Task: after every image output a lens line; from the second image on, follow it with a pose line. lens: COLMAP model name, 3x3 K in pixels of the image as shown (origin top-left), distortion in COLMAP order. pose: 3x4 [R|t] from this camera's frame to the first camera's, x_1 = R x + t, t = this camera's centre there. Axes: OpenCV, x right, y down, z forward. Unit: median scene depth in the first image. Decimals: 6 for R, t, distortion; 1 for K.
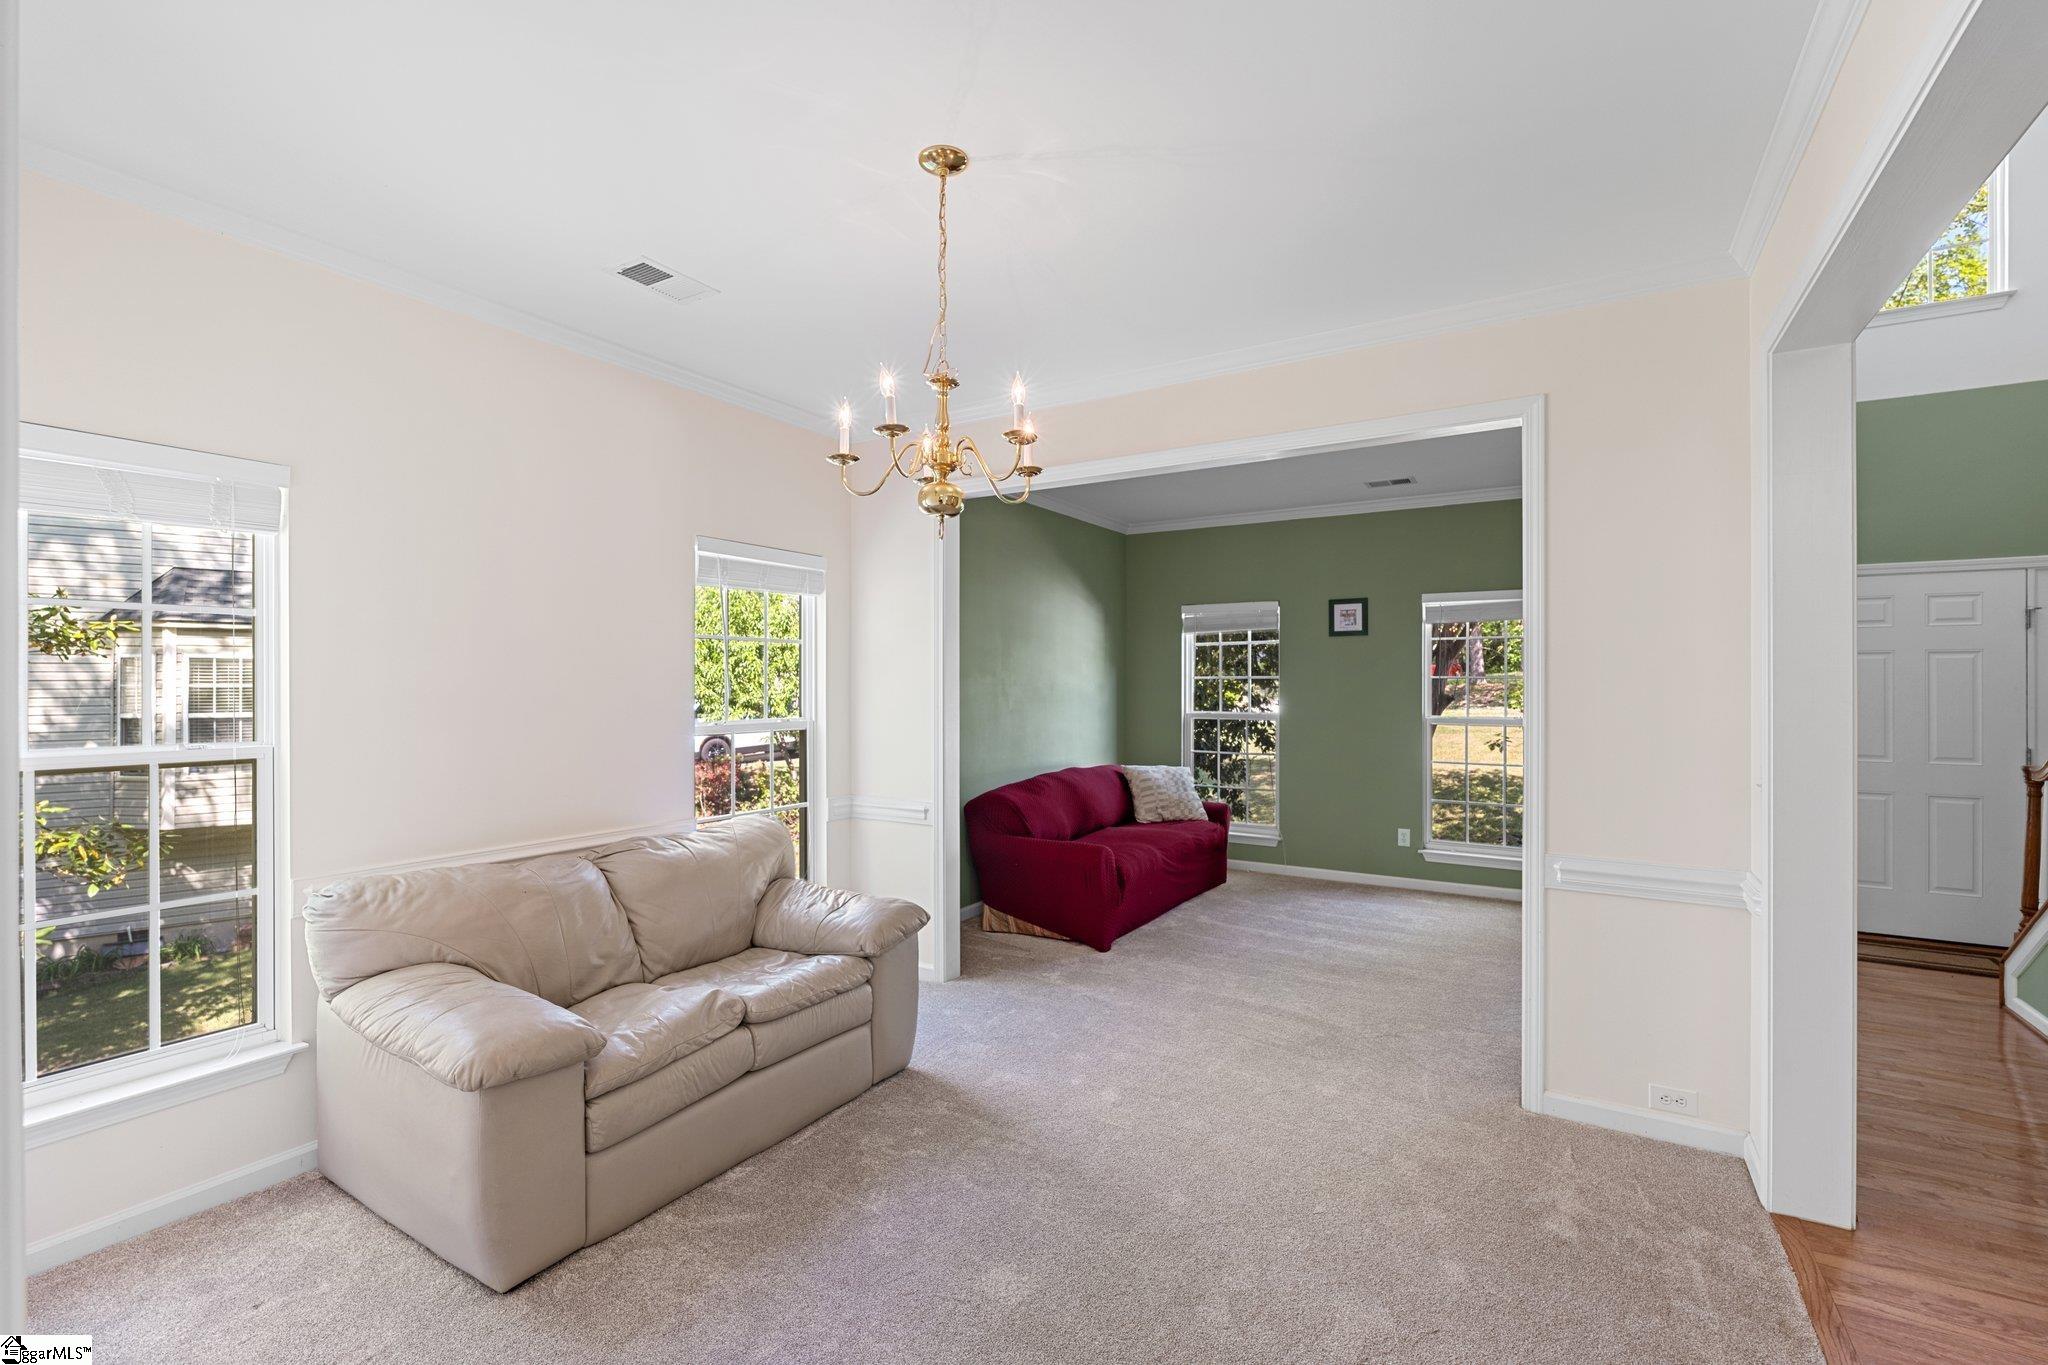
lens RADIAL K [[897.0, 0, 1028.5], [0, 897.0, 685.8], [0, 0, 1]] dist [-0.008874, 0.000437]
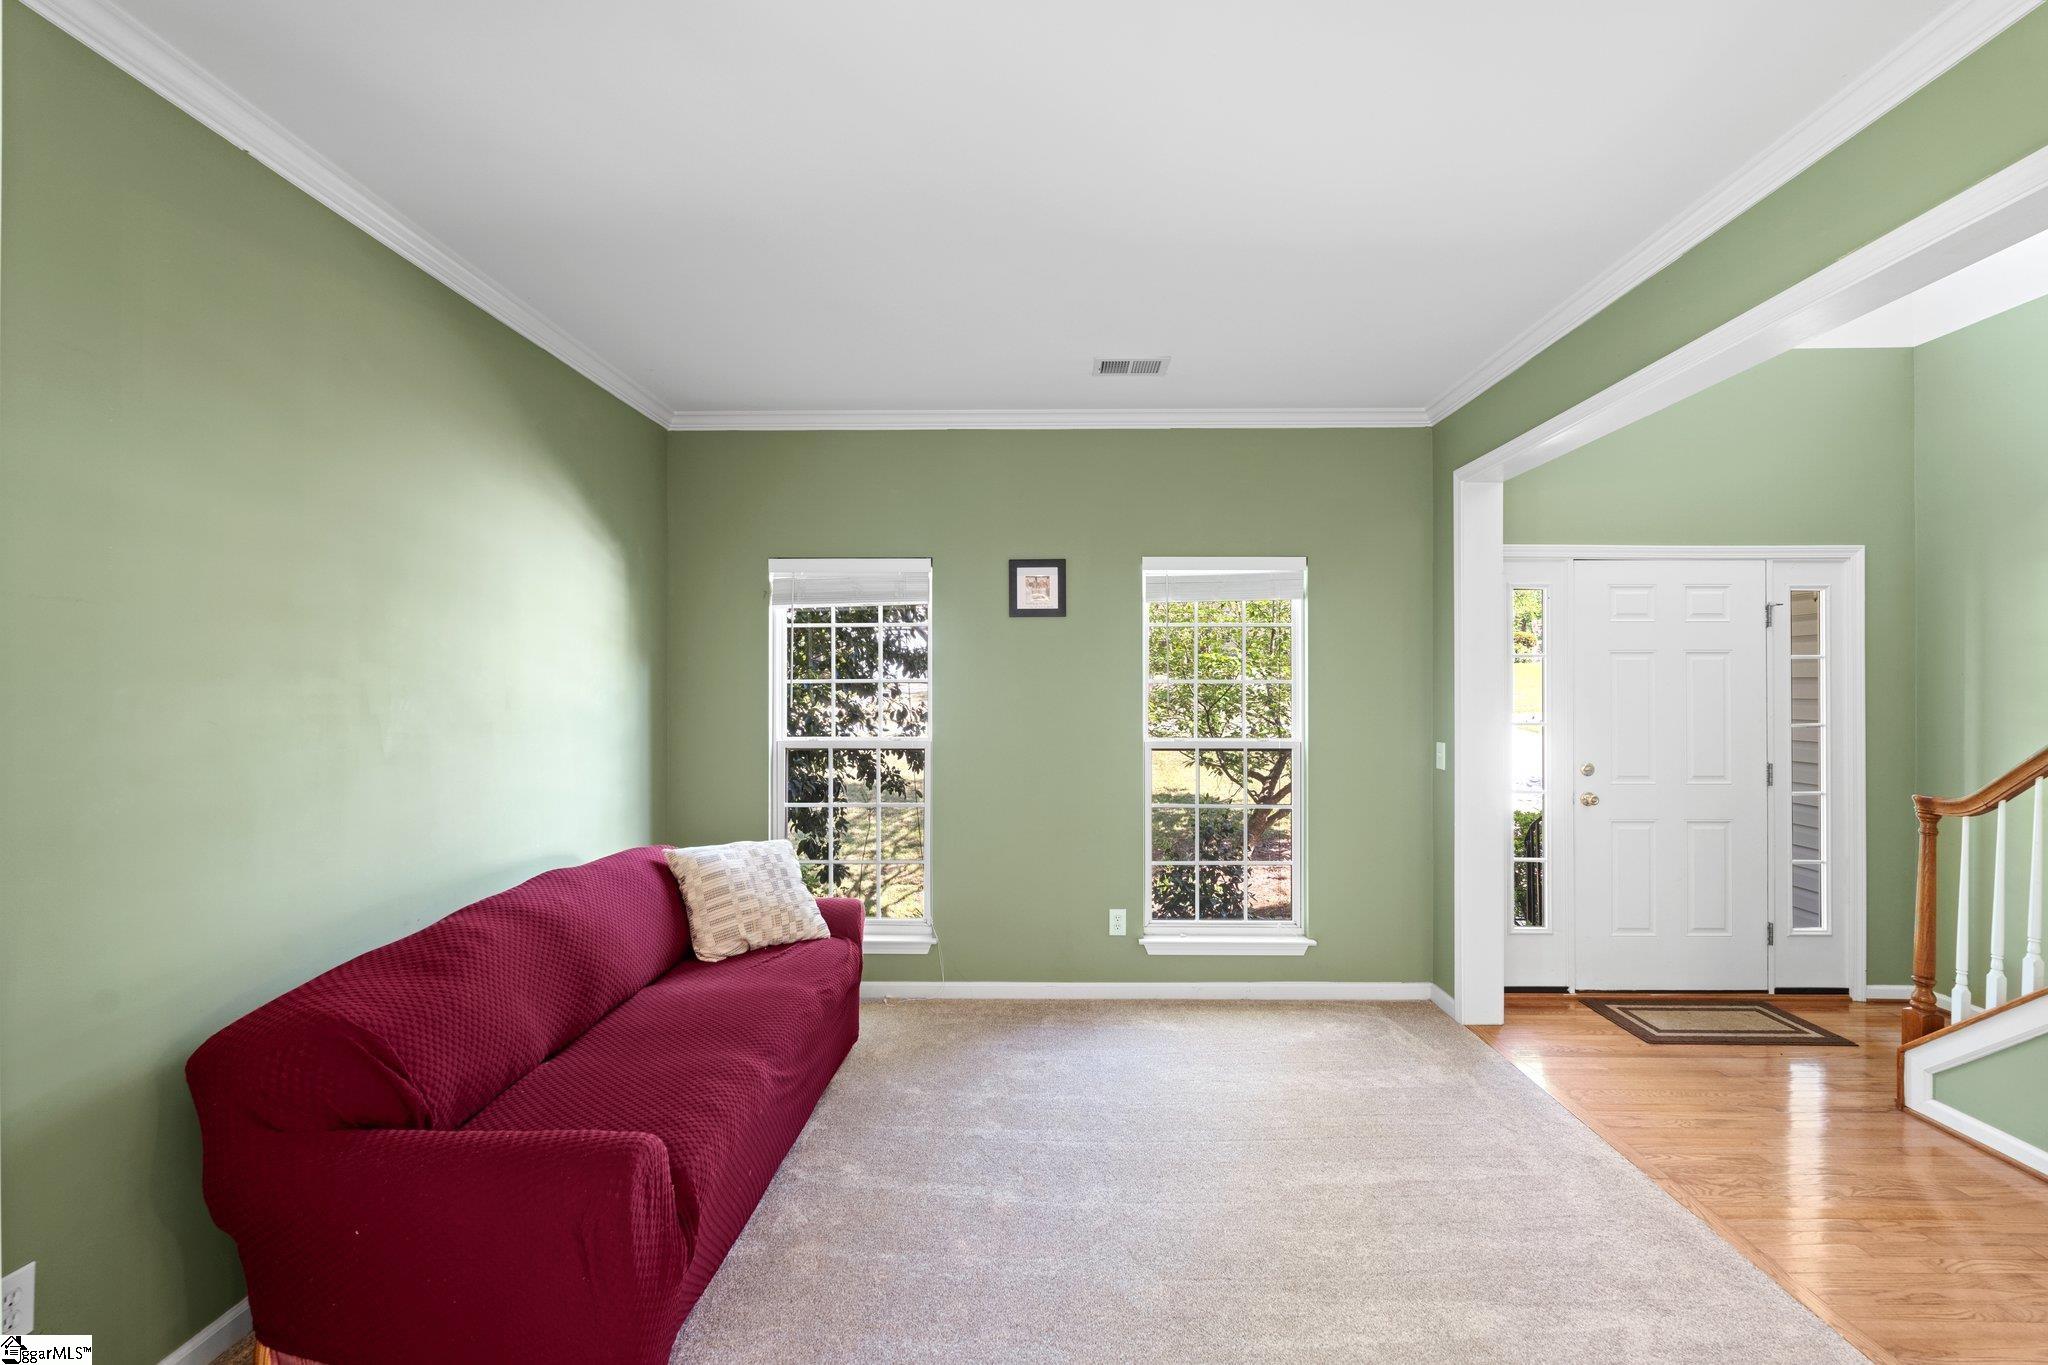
lens RADIAL K [[897.0, 0, 1017.3], [0, 897.0, 689.7], [0, 0, 1]] dist [-0.008874, 0.000437]
pose [[0.874468, -0.002733, 0.485075, 0.033011], [0.002981, 0.999996, 0.000260, -0.003677], [-0.485074, 0.001219, 0.874472, 0.470056]]
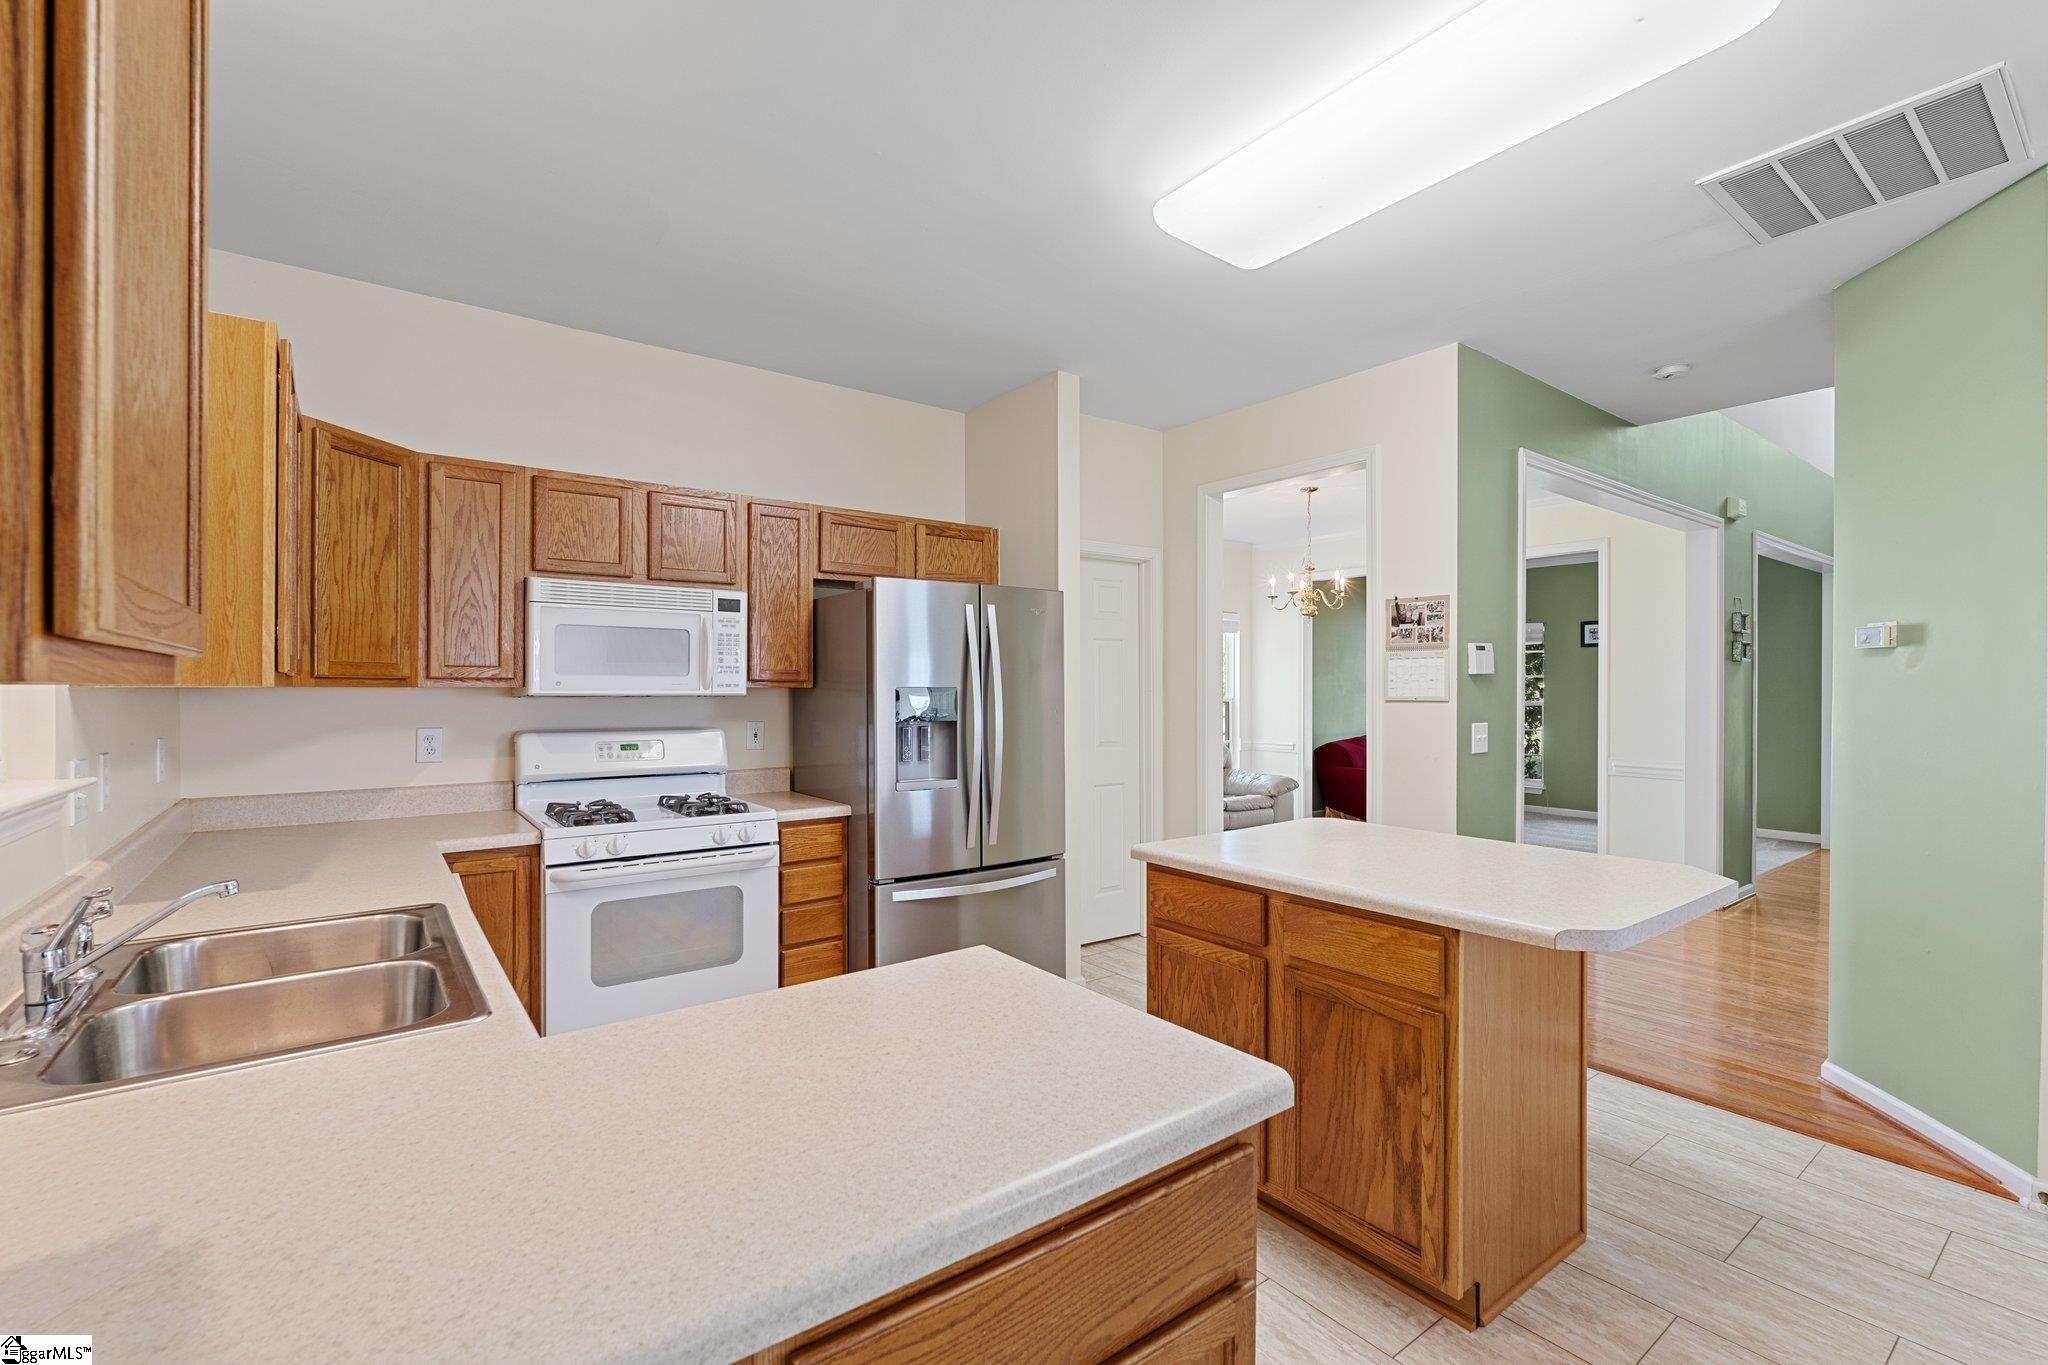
lens RADIAL K [[897.0, 0, 1031.6], [0, 897.0, 685.0], [0, 0, 1]] dist [-0.008874, 0.000437]
pose [[0.930786, 0.004032, -0.365543, 0.044066], [-0.004587, 0.999989, -0.000651, 0.010611], [0.365536, 0.002283, 0.930794, -0.694500]]
